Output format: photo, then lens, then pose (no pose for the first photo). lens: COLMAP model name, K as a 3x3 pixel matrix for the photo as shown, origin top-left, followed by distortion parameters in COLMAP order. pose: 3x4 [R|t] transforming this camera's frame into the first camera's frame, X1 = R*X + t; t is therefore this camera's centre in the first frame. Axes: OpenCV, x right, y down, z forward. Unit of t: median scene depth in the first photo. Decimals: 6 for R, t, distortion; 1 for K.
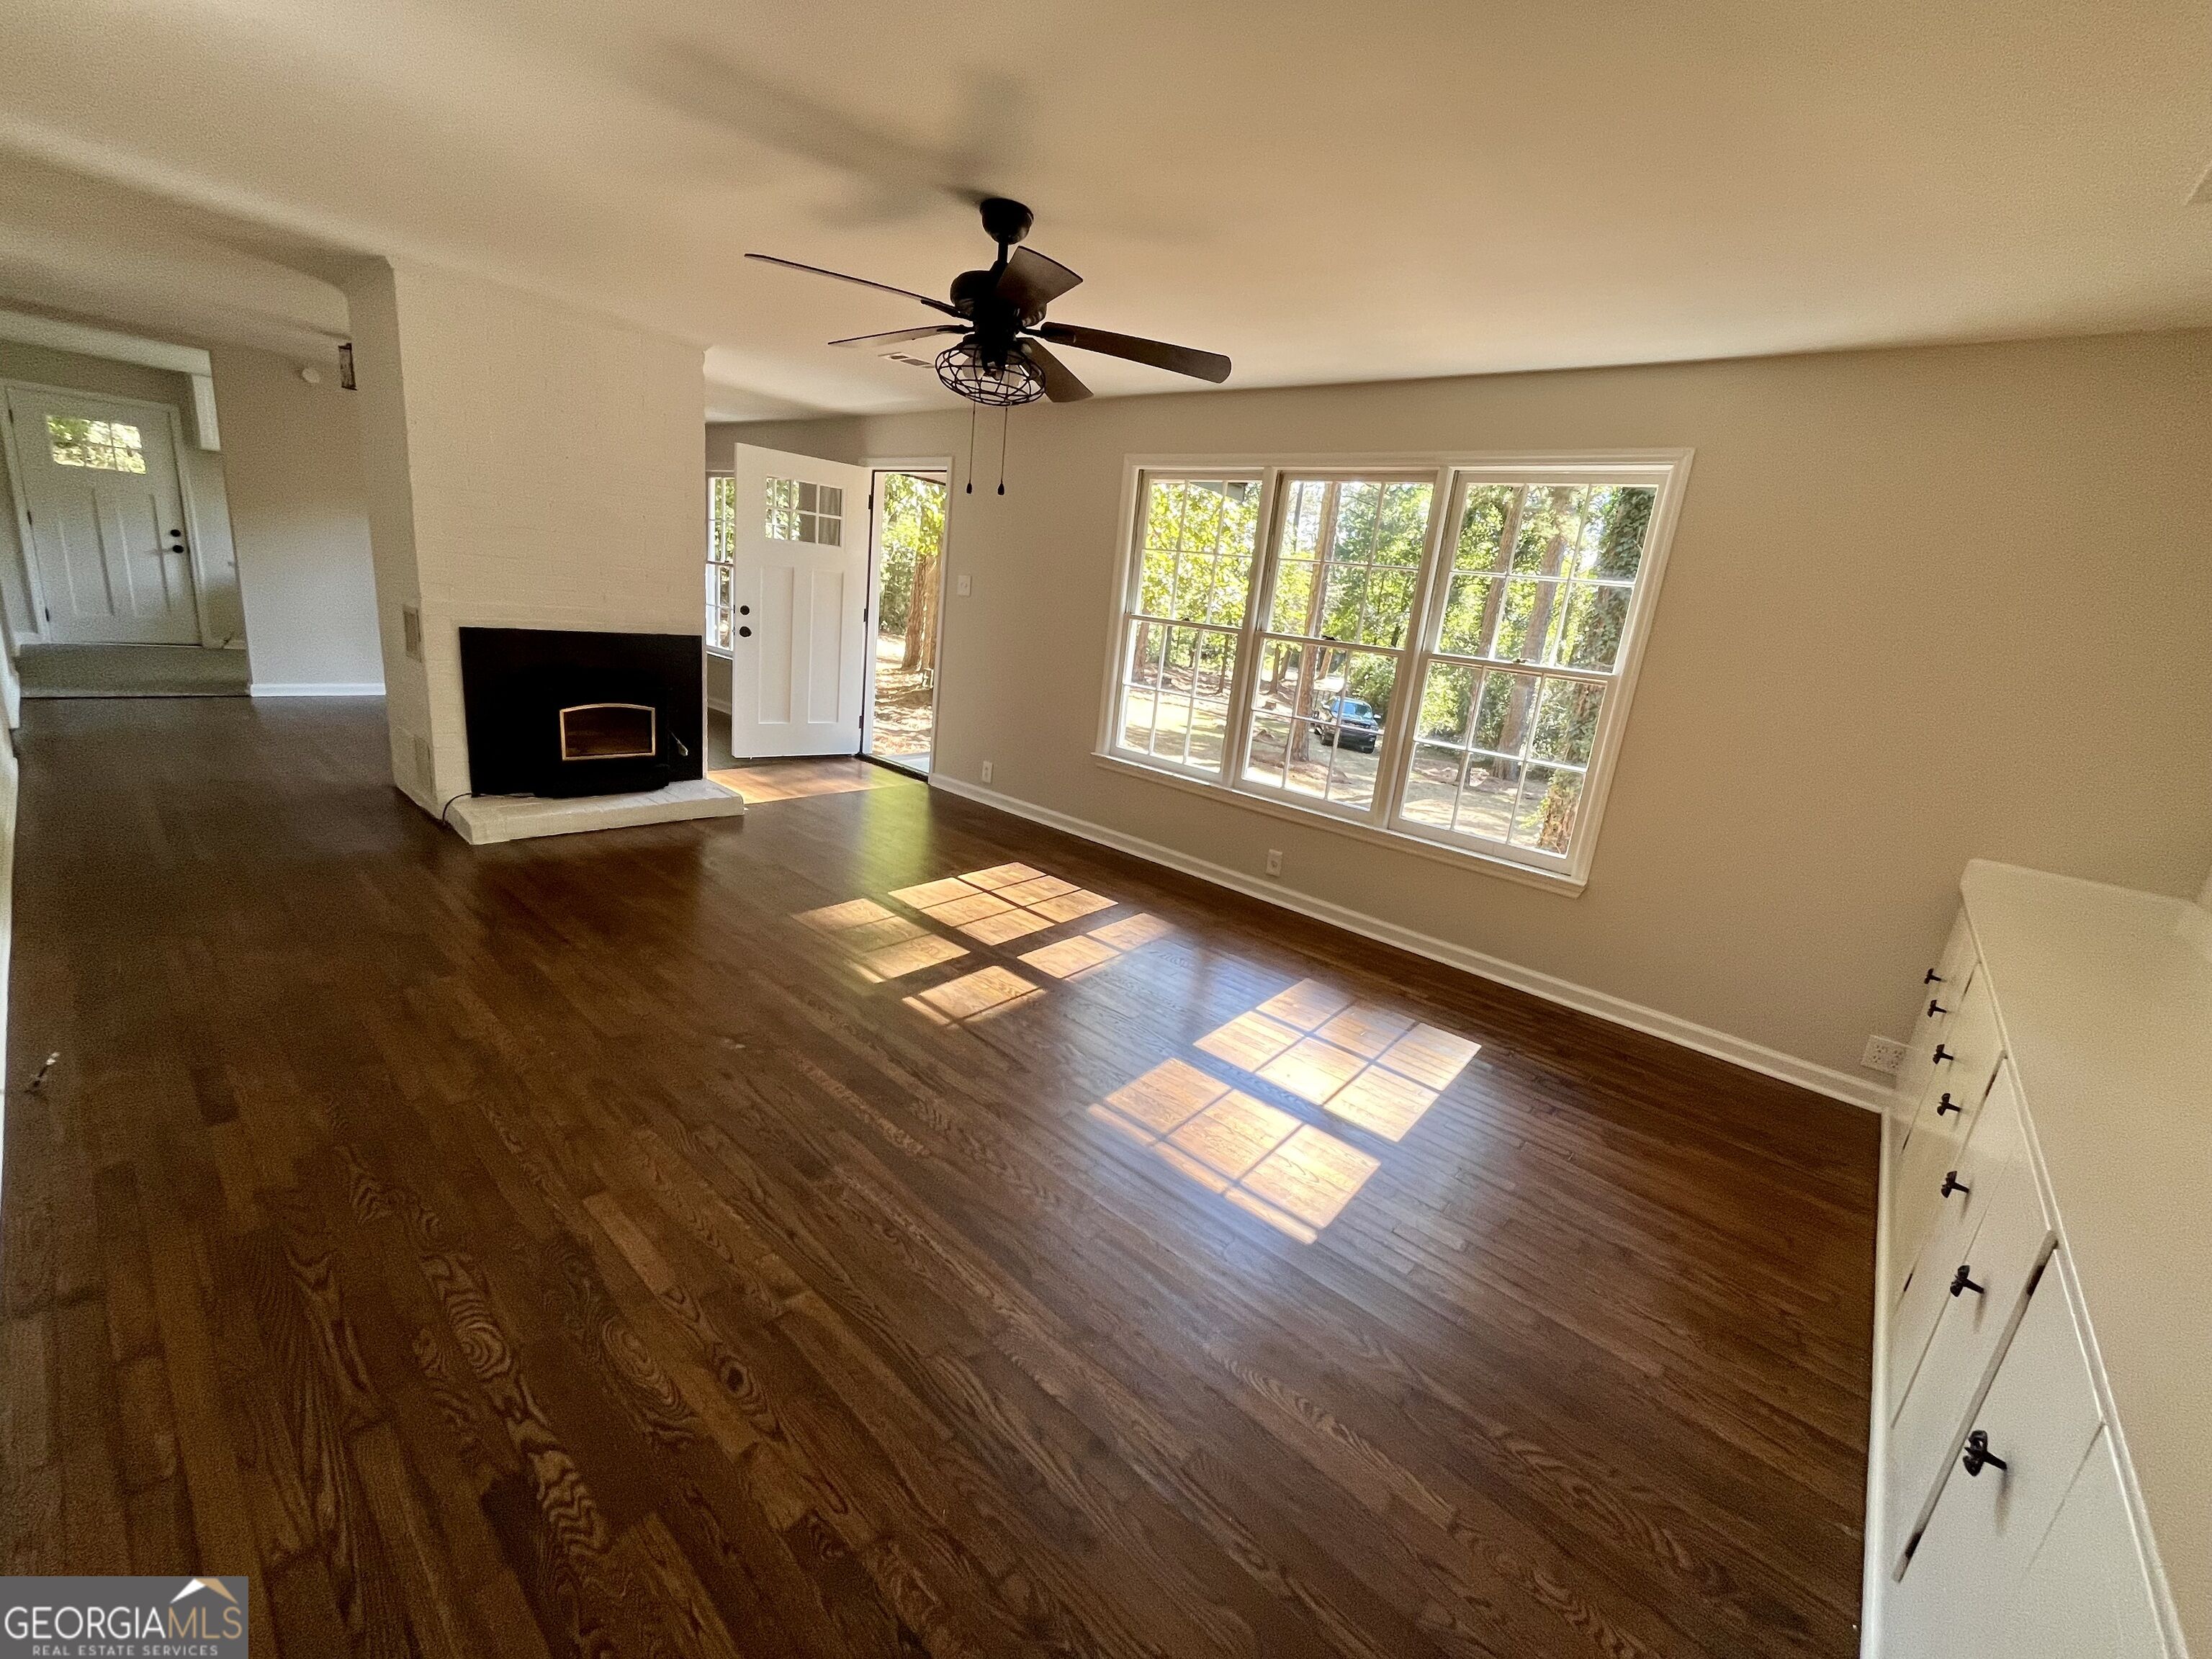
lens RADIAL K [[902.8, 0, 1112.8], [0, 902.8, 826.9], [0, 0, 1]] dist [-0.004258, 0.000497]
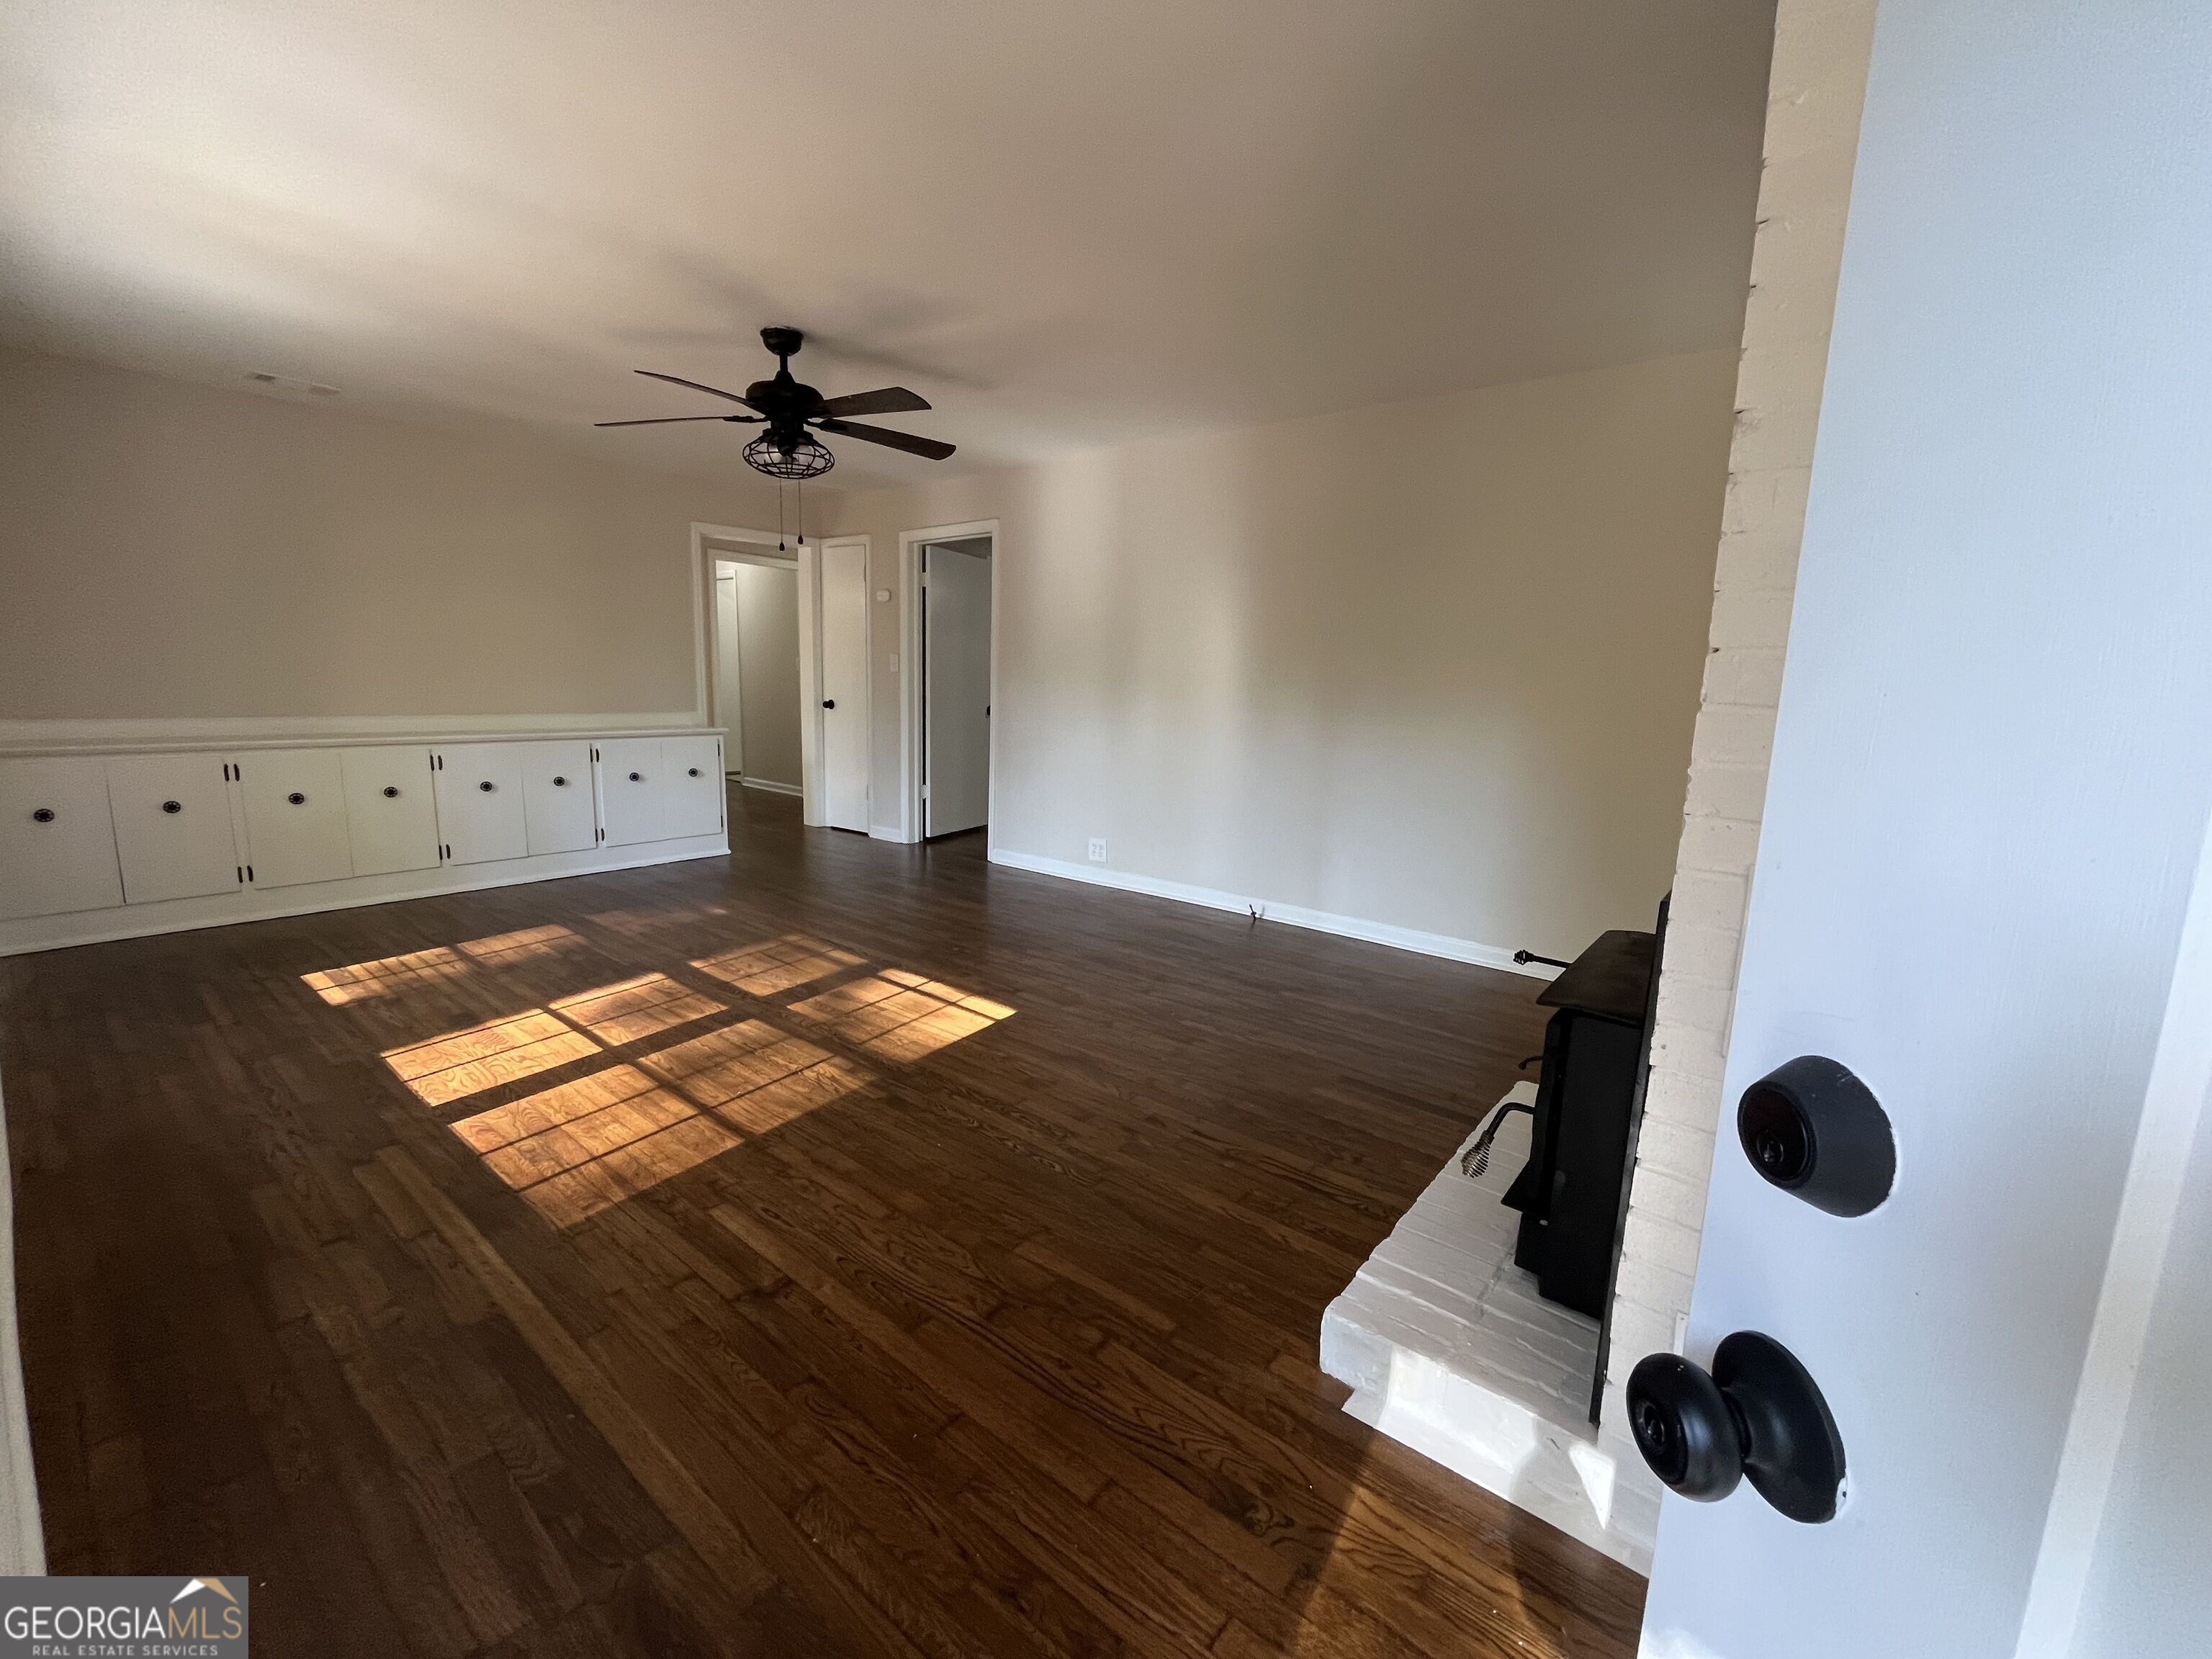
lens RADIAL K [[902.8, 0, 1112.0], [0, 902.8, 822.5], [0, 0, 1]] dist [-0.004258, 0.000497]
pose [[-0.990423, -0.122125, -0.064397, -0.578598], [-0.137726, 0.906533, 0.399036, -0.610053], [0.009646, 0.404084, -0.914671, 2.412707]]
